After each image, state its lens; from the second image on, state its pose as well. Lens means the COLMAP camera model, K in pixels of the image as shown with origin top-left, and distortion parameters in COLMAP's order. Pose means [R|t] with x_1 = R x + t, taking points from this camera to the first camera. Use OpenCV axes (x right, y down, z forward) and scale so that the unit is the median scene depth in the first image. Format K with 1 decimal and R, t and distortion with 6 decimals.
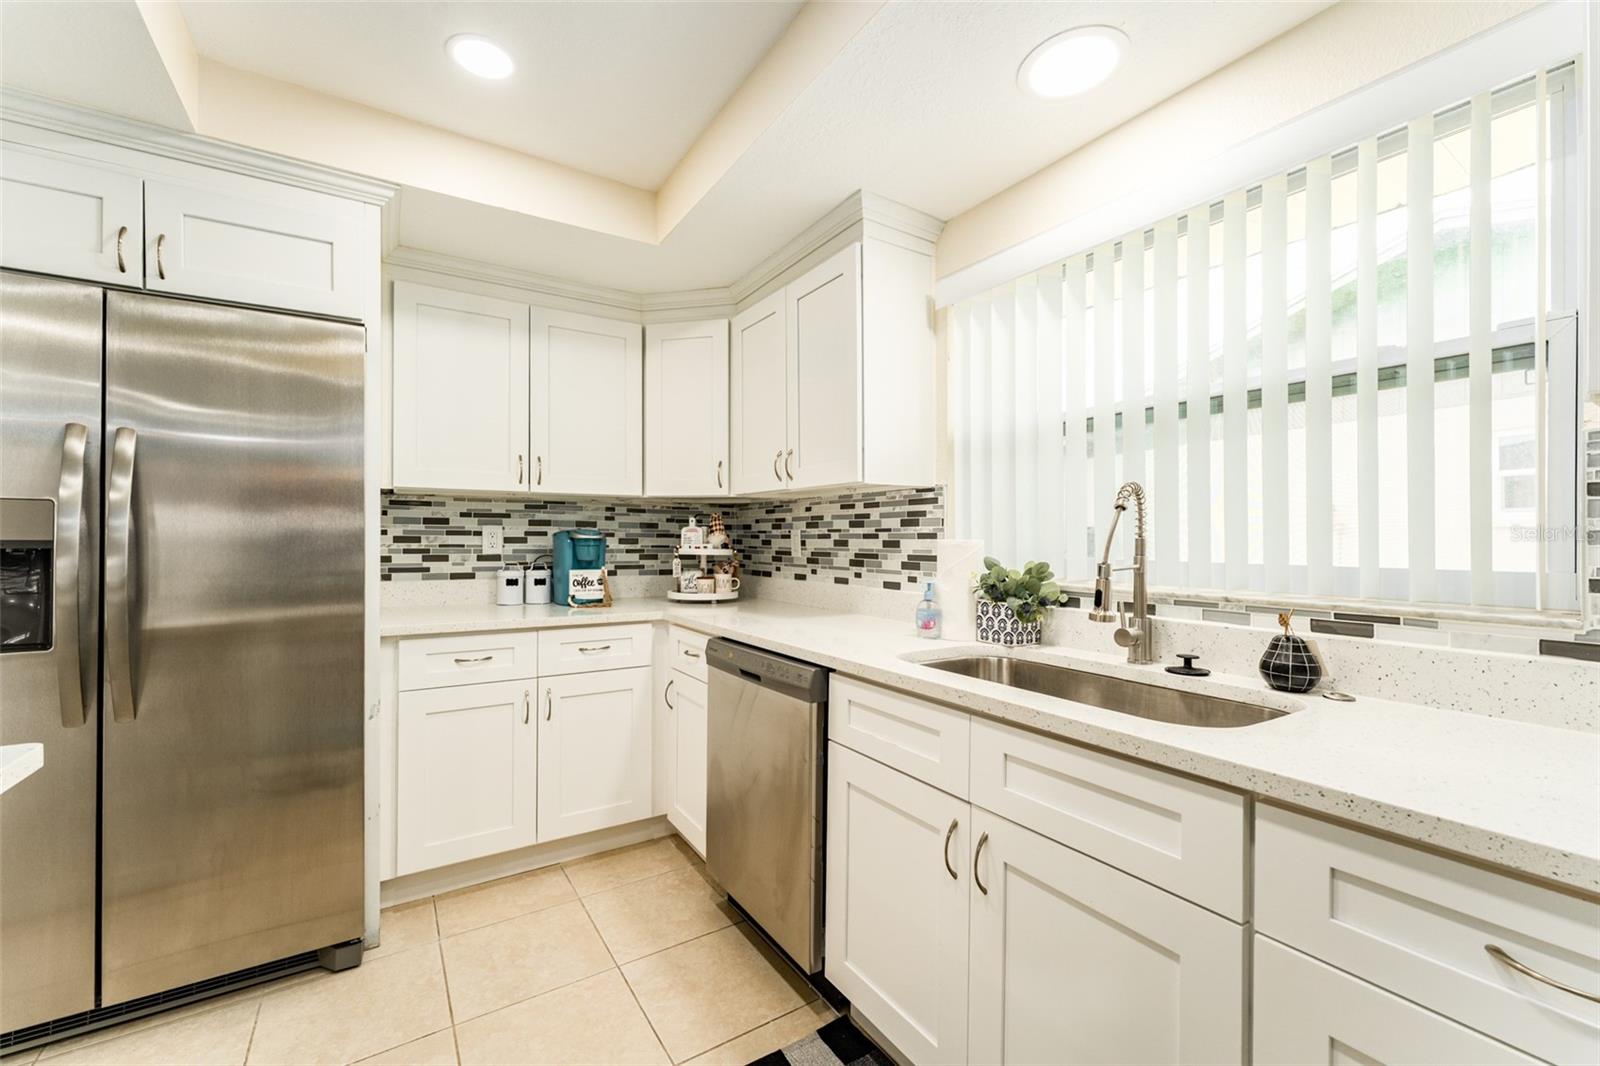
lens RADIAL K [[646.5, 0, 794.4], [0, 646.5, 536.6], [0, 0, 1]] dist [-0.003463, 0.000752]
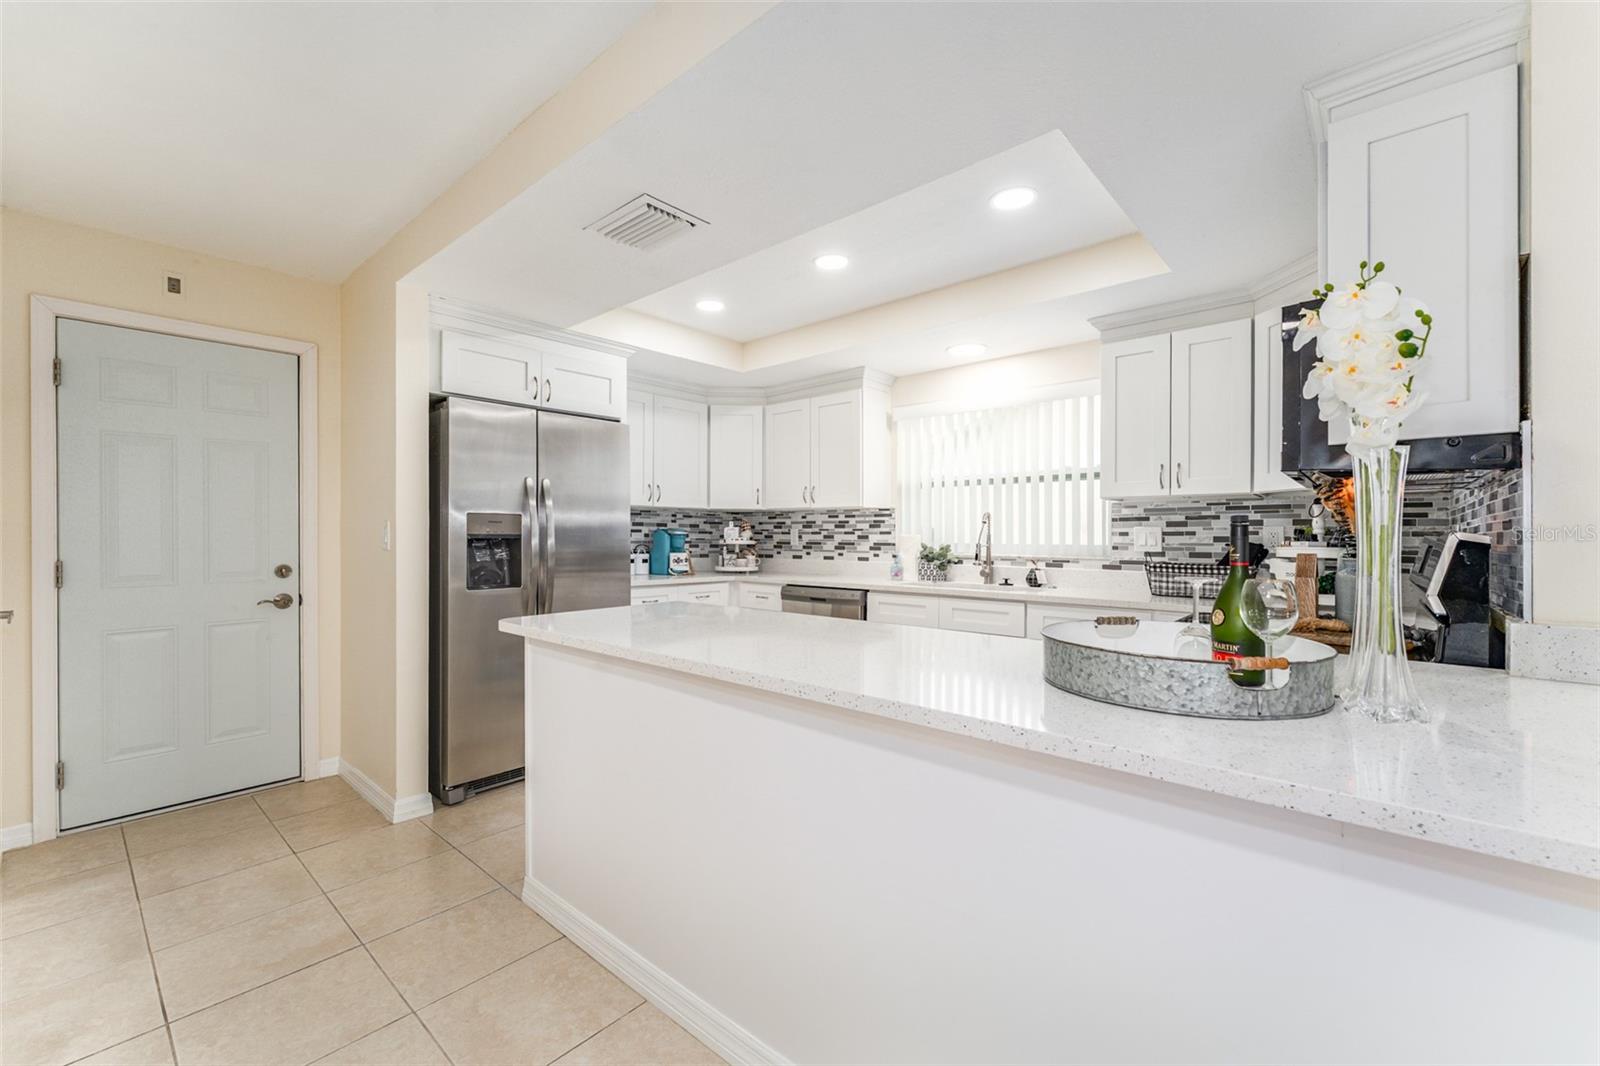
lens RADIAL K [[646.5, 0, 803.1], [0, 646.5, 533.6], [0, 0, 1]] dist [-0.003463, 0.000752]
pose [[0.960103, 0.000987, 0.279647, -0.551664], [-0.001363, 0.999998, 0.001150, -0.000794], [-0.279645, -0.001485, 0.960102, -0.775711]]
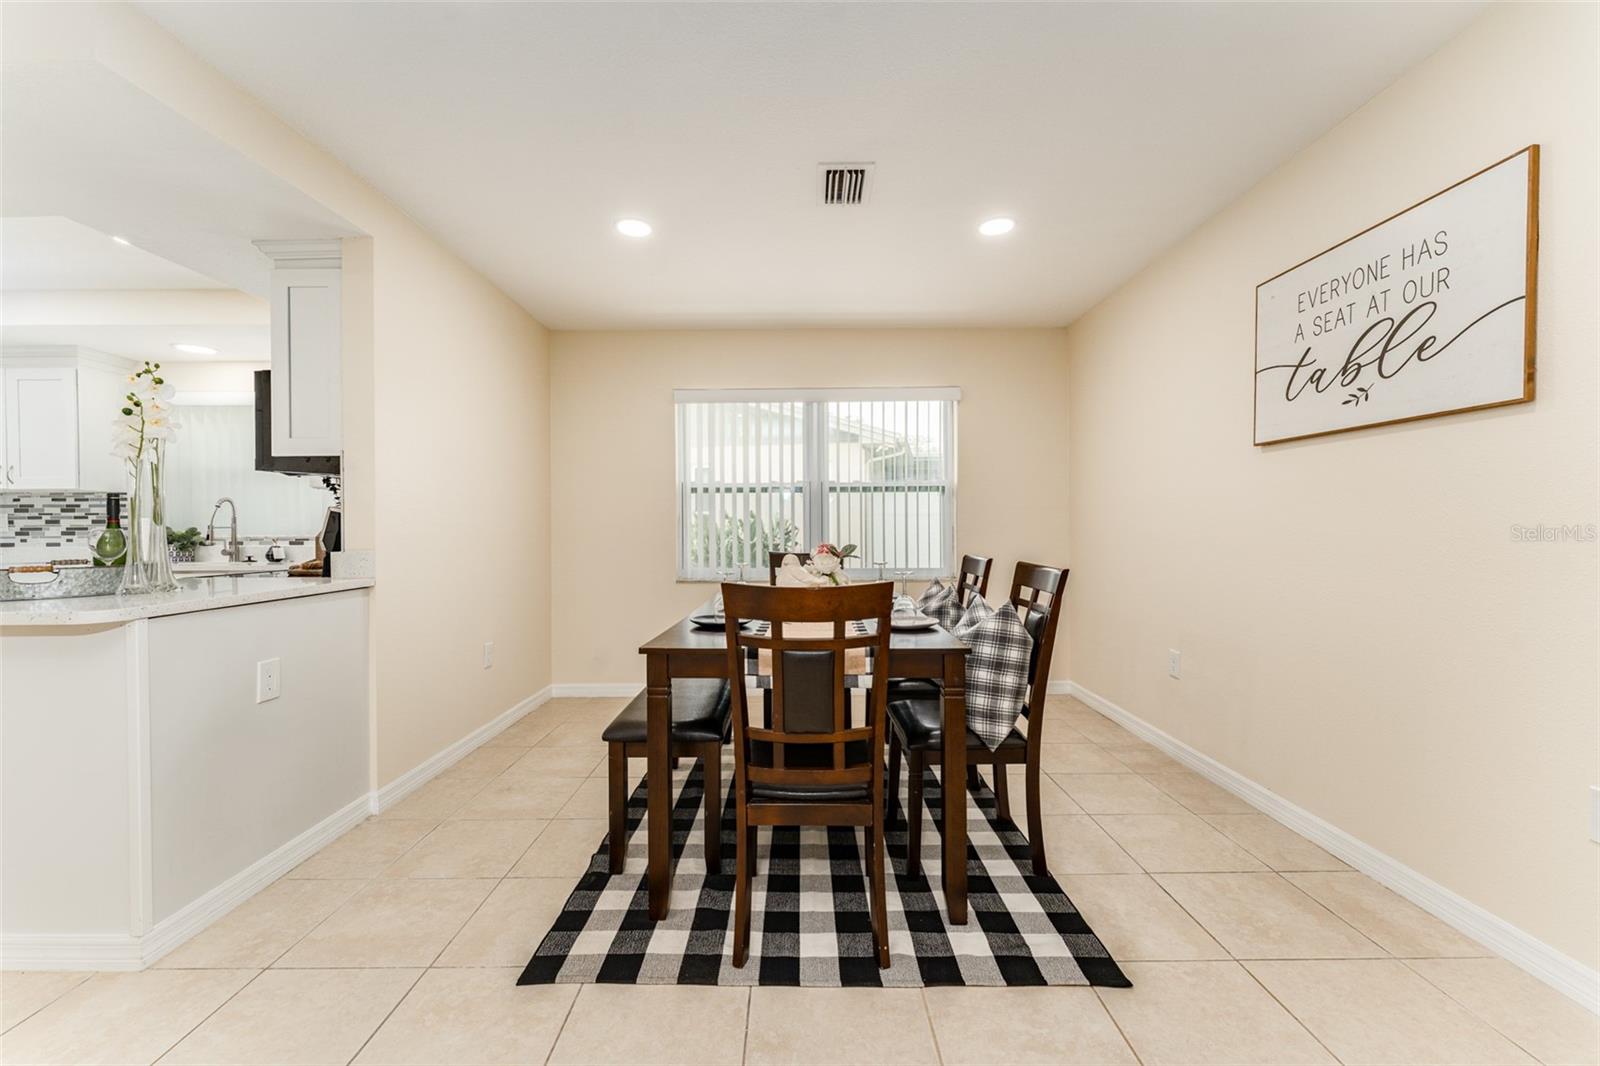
lens RADIAL K [[646.5, 0, 807.0], [0, 646.5, 527.4], [0, 0, 1]] dist [-0.003463, 0.000752]
pose [[0.531981, -0.005086, 0.846741, -0.327516], [0.004357, 0.999985, 0.003269, 0.030483], [-0.846745, 0.001950, 0.531995, -1.660720]]
